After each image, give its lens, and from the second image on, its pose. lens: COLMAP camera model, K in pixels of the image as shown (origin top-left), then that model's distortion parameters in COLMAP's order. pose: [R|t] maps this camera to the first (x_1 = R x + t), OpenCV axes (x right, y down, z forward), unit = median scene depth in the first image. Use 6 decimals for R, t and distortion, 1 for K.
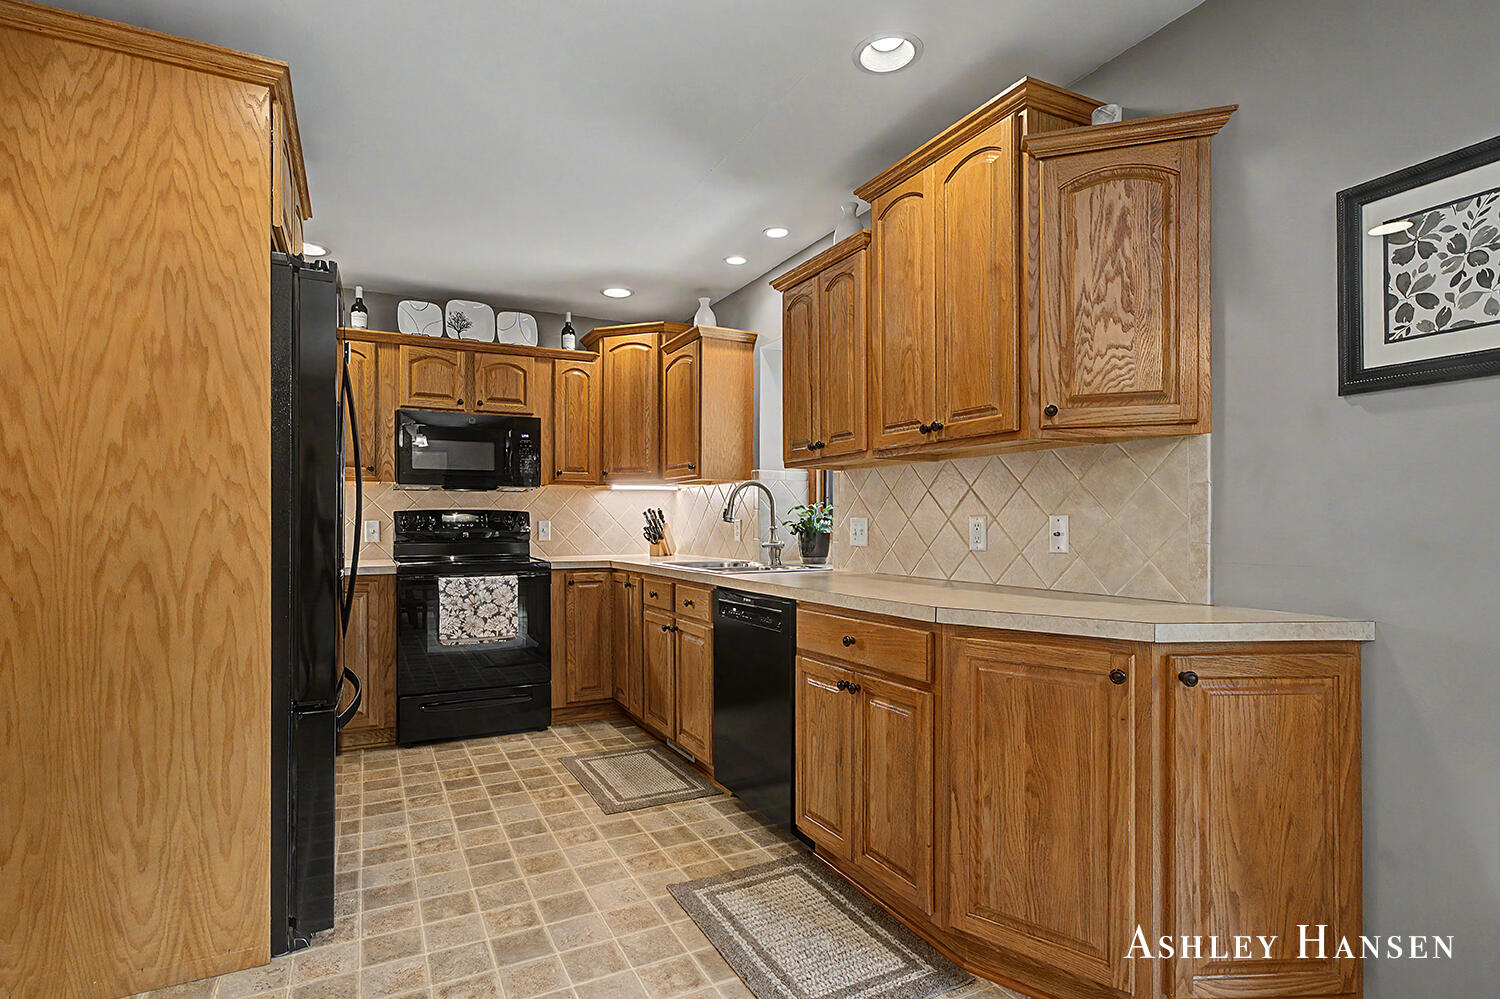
lens RADIAL K [[738.3, 0, 733.8], [0, 738.3, 518.6], [0, 0, 1]] dist [-0.006184, 0.003398]
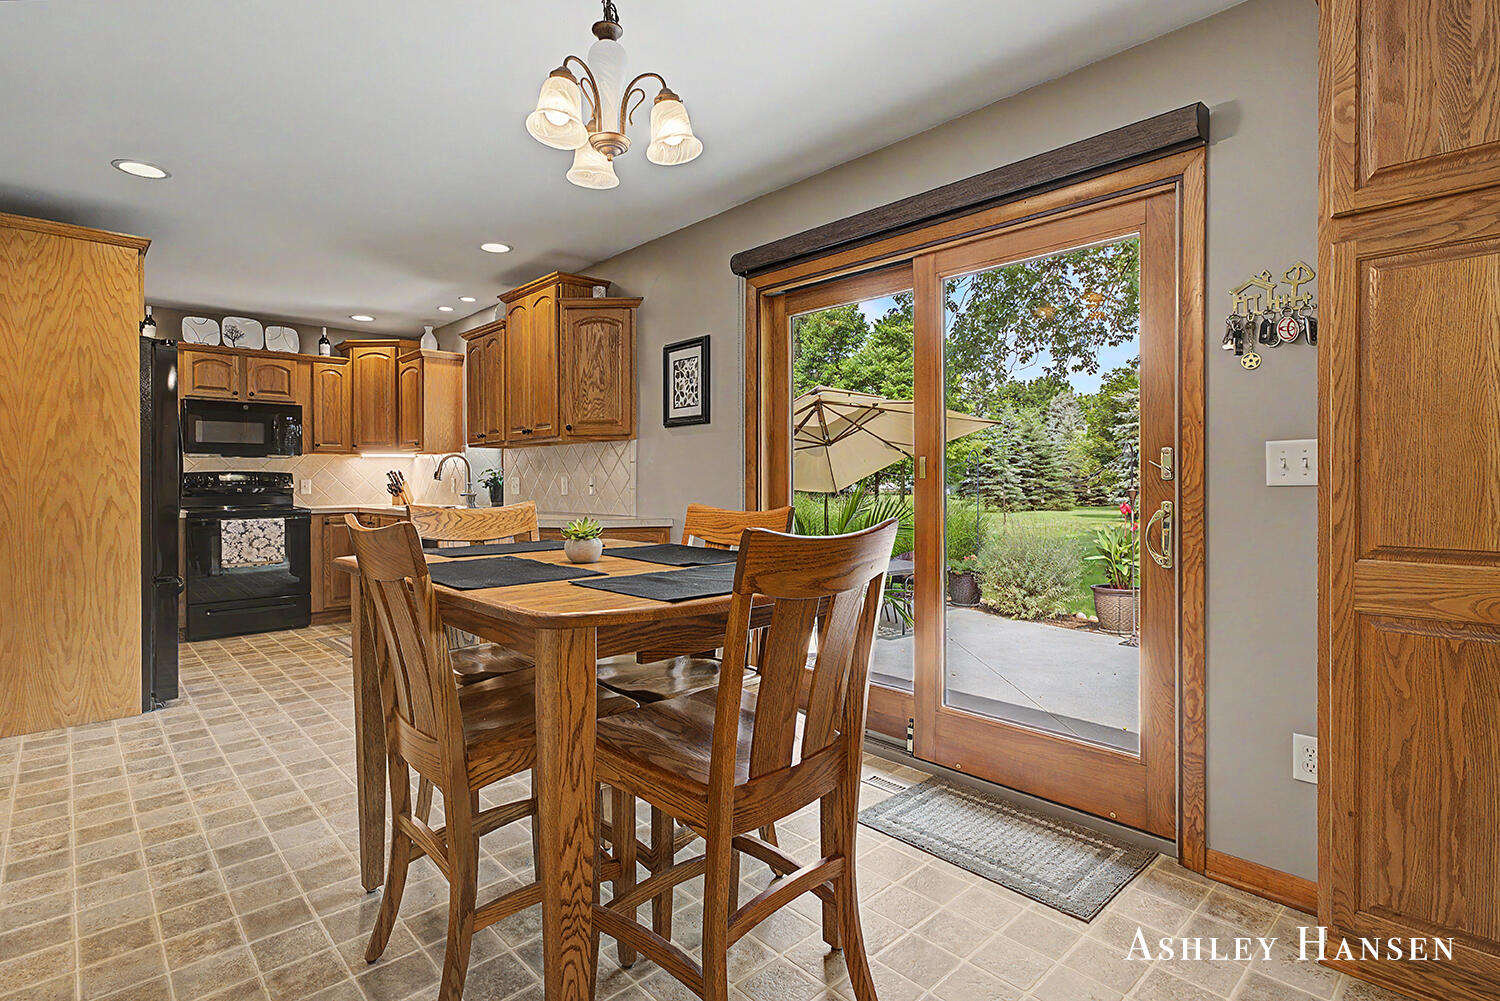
lens RADIAL K [[738.3, 0, 748.7], [0, 738.3, 479.4], [0, 0, 1]] dist [-0.006184, 0.003398]
pose [[0.958173, -0.004056, 0.286160, 0.180521], [0.003149, 0.999988, 0.003627, -0.000189], [-0.286172, -0.002575, 0.958175, -0.701598]]
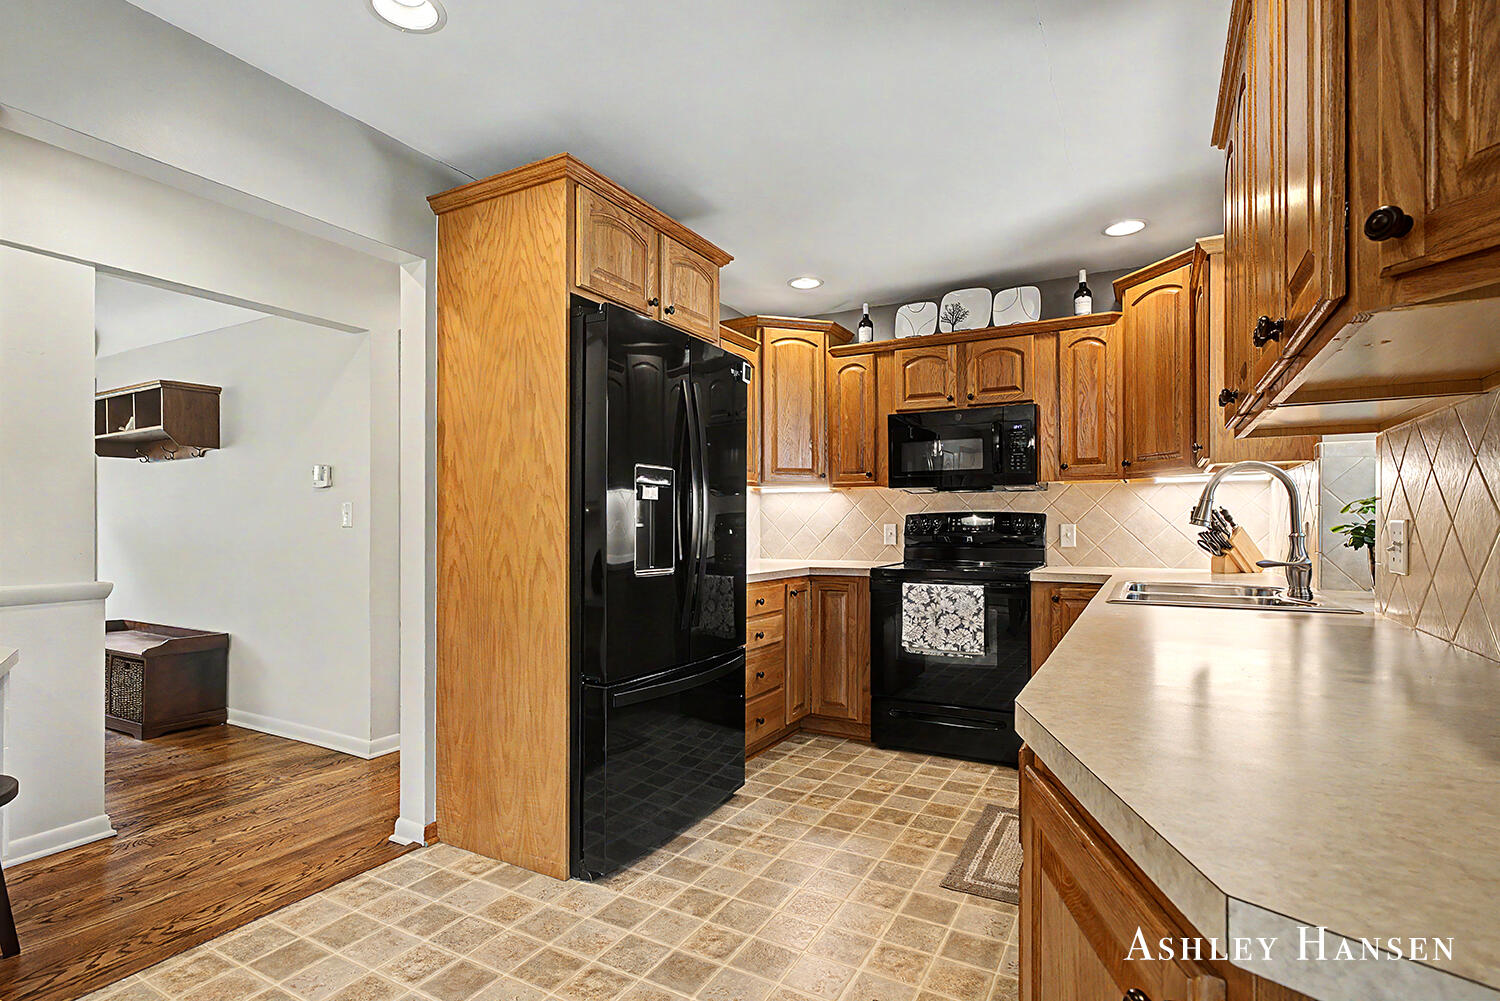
lens RADIAL K [[738.3, 0, 765.7], [0, 738.3, 519.8], [0, 0, 1]] dist [-0.006184, 0.003398]
pose [[0.566739, -0.002127, -0.823895, 0.330881], [0.002037, 0.999997, -0.001181, -0.002216], [0.823895, -0.001009, 0.566742, 0.322459]]
